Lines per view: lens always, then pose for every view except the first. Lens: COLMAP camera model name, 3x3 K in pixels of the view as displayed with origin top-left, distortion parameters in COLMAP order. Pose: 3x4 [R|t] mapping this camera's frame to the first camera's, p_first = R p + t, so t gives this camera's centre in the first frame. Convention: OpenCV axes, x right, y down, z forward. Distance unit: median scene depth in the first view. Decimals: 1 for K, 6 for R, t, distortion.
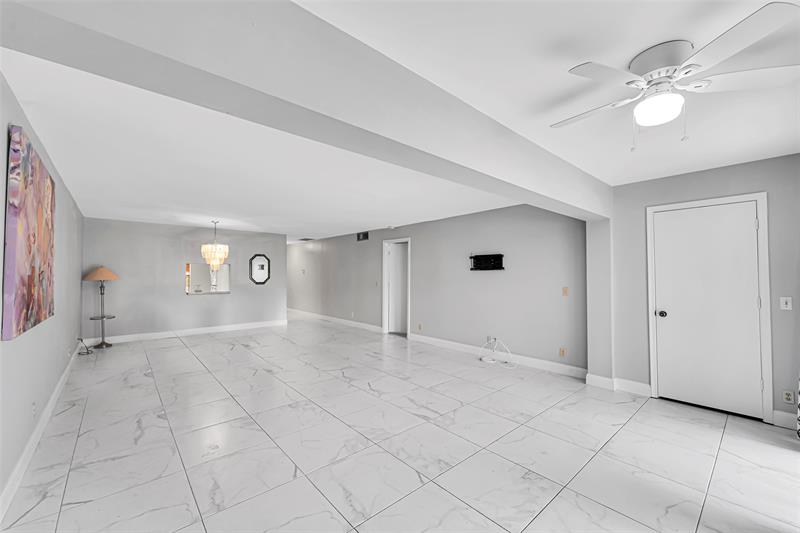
lens RADIAL K [[319.4, 0, 395.6], [0, 319.4, 264.7], [0, 0, 1]] dist [0.001056, -0.000093]
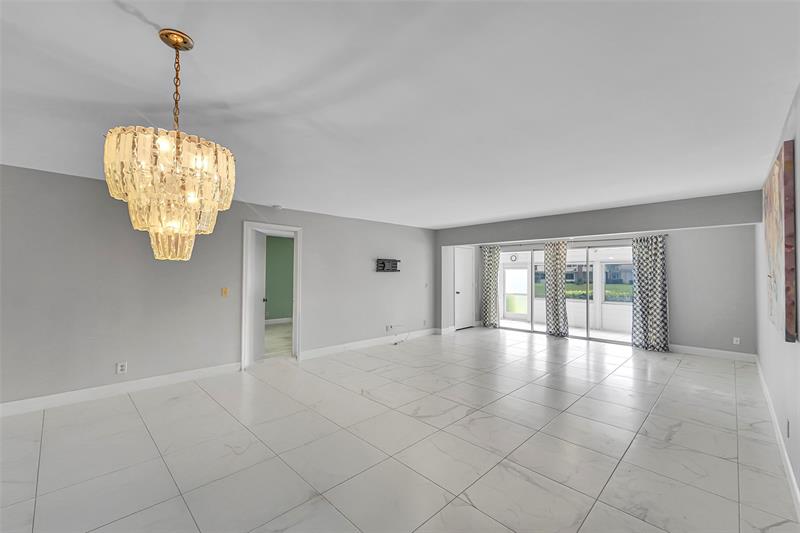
lens RADIAL K [[322.9, 0, 401.1], [0, 322.9, 271.3], [0, 0, 1]] dist [0.001949, 0.000255]
pose [[-0.055400, 0.008493, 0.998428, -0.961320], [-0.029956, 0.999500, -0.010165, 0.026442], [-0.998015, -0.030473, -0.055118, 1.041724]]
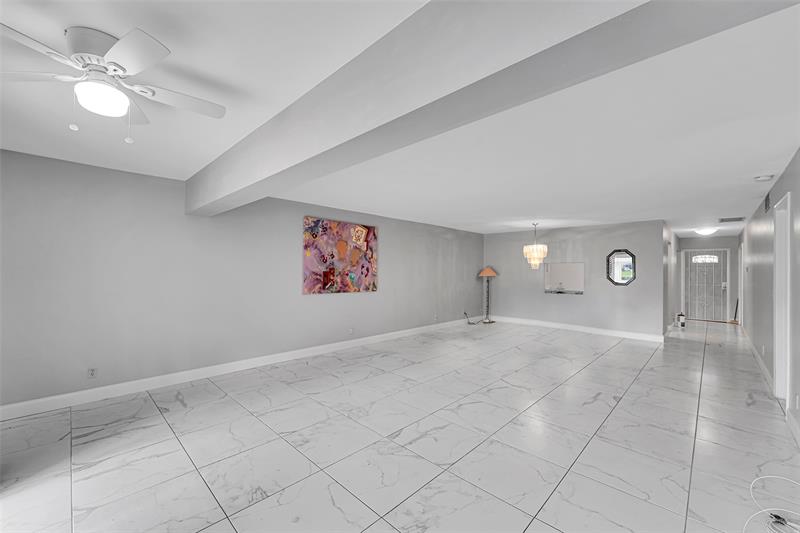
lens RADIAL K [[322.9, 0, 401.1], [0, 322.9, 271.3], [0, 0, 1]] dist [0.001949, 0.000255]
pose [[0.088291, -0.000455, -0.996095, 0.571657], [0.020262, 0.999794, 0.001339, 0.016835], [0.995889, -0.020301, 0.088282, 0.558032]]
